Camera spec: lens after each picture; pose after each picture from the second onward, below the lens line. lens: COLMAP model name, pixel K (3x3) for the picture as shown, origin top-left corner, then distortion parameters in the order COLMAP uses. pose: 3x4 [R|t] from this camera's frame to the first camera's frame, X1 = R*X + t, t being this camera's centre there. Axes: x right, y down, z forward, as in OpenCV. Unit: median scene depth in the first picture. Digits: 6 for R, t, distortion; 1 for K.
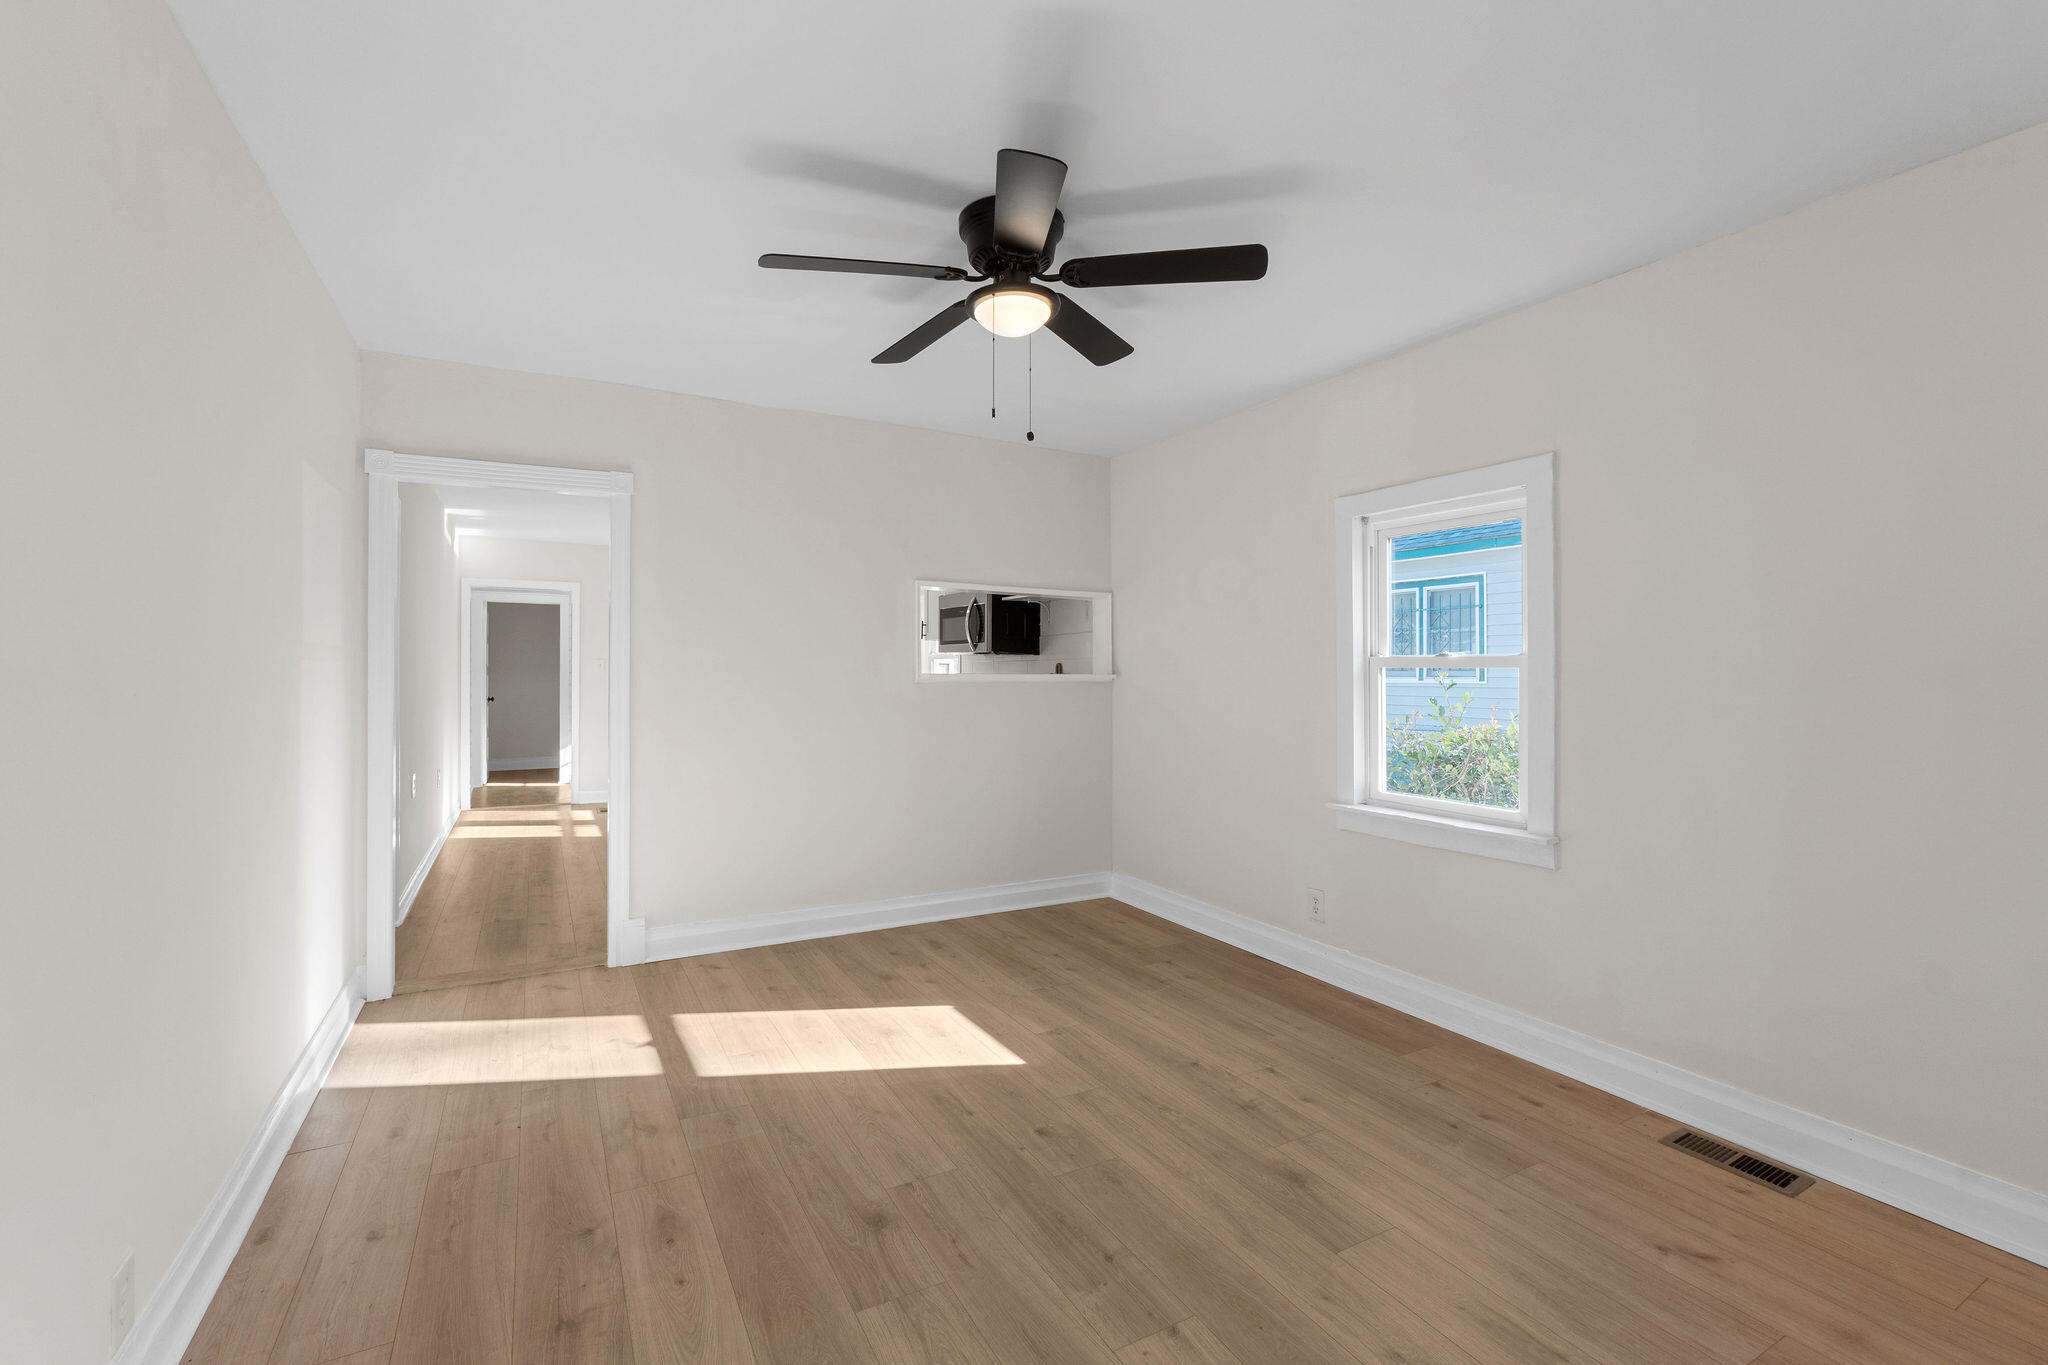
lens RADIAL K [[867.1, 0, 1011.7], [0, 867.1, 659.3], [0, 0, 1]] dist [-0.005446, -0.000472]
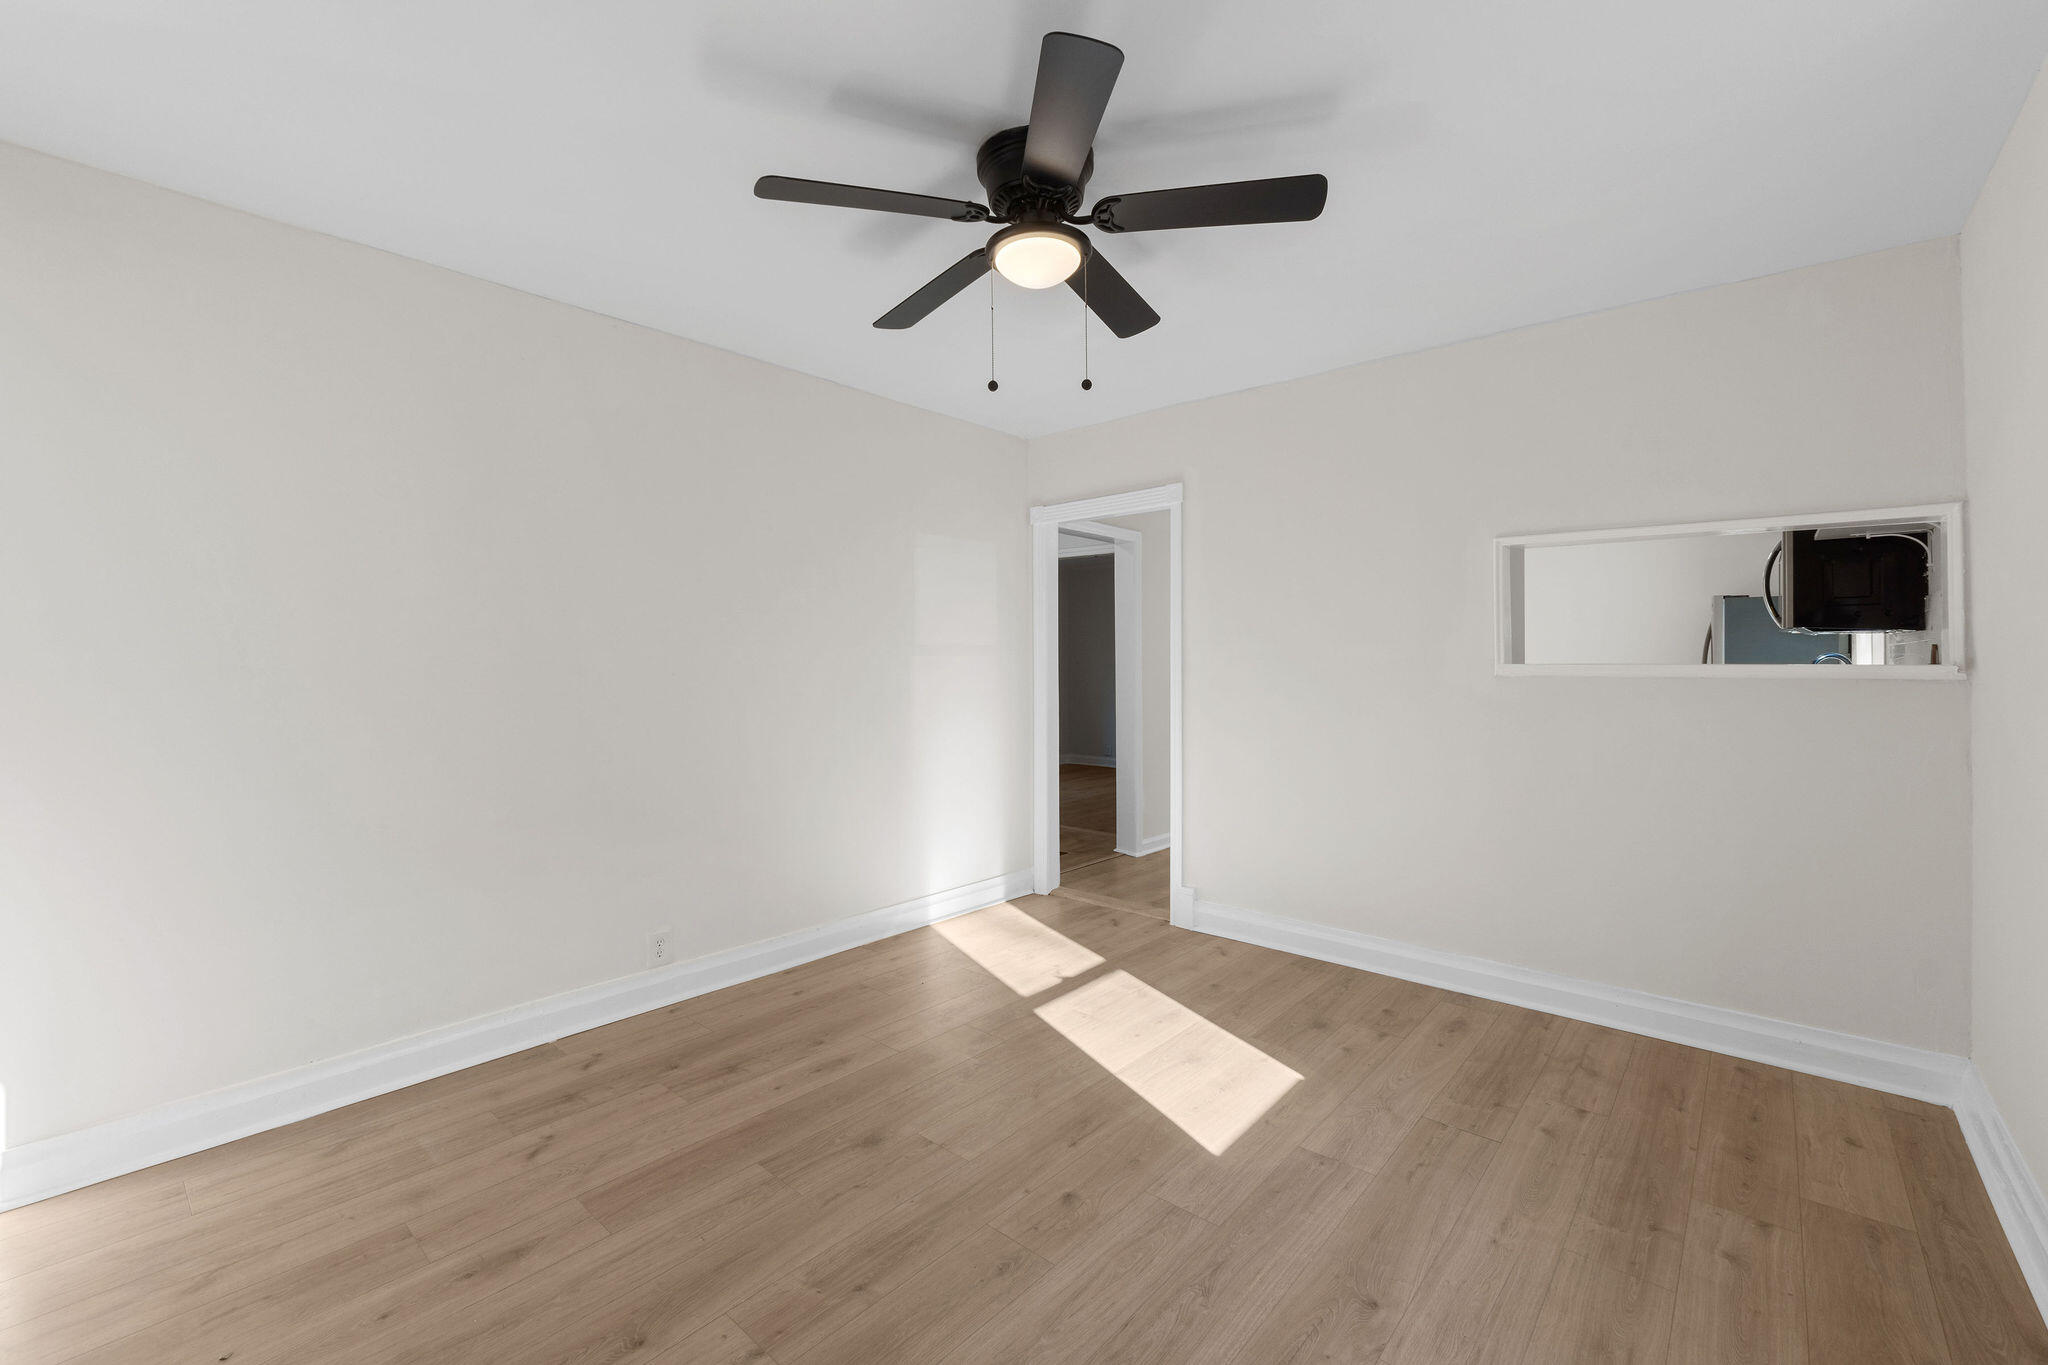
lens RADIAL K [[867.1, 0, 1011.7], [0, 867.1, 659.3], [0, 0, 1]] dist [-0.005446, -0.000472]
pose [[0.341219, -0.005653, -0.939967, 0.532403], [0.015671, 0.999877, -0.000325, 0.007359], [0.939853, -0.014619, 0.341266, 0.426827]]
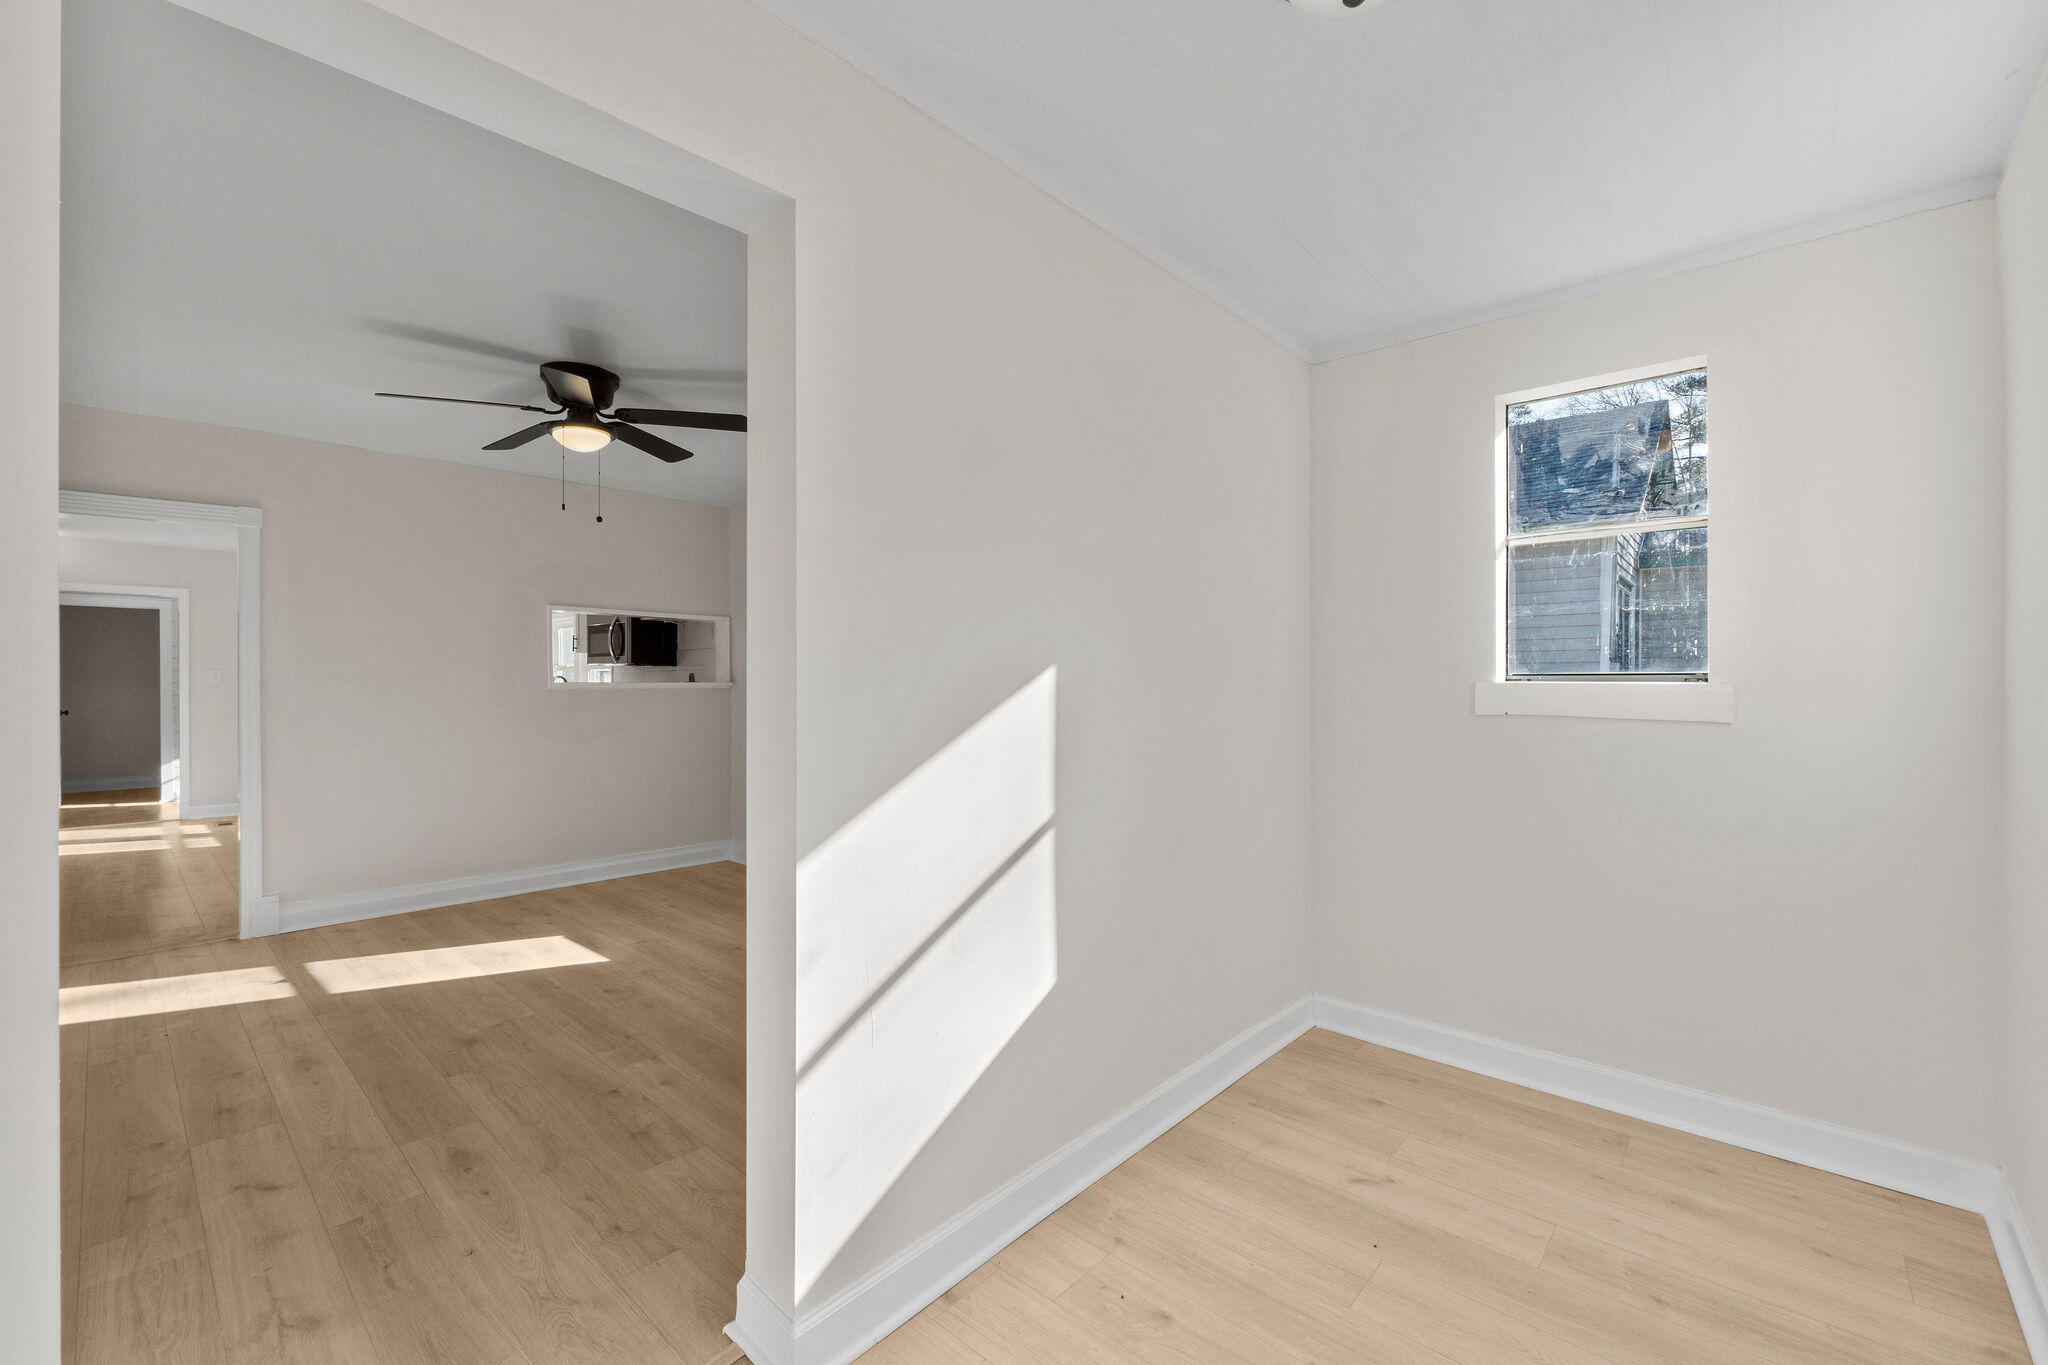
lens RADIAL K [[842.2, 0, 1012.6], [0, 842.2, 674.4], [0, 0, 1]] dist [-0.009709, -0.000224]
pose [[0.946545, -0.001635, 0.322567, 0.147620], [-0.001270, 0.999961, 0.008792, -0.007339], [-0.322569, -0.008732, 0.946506, -0.377108]]
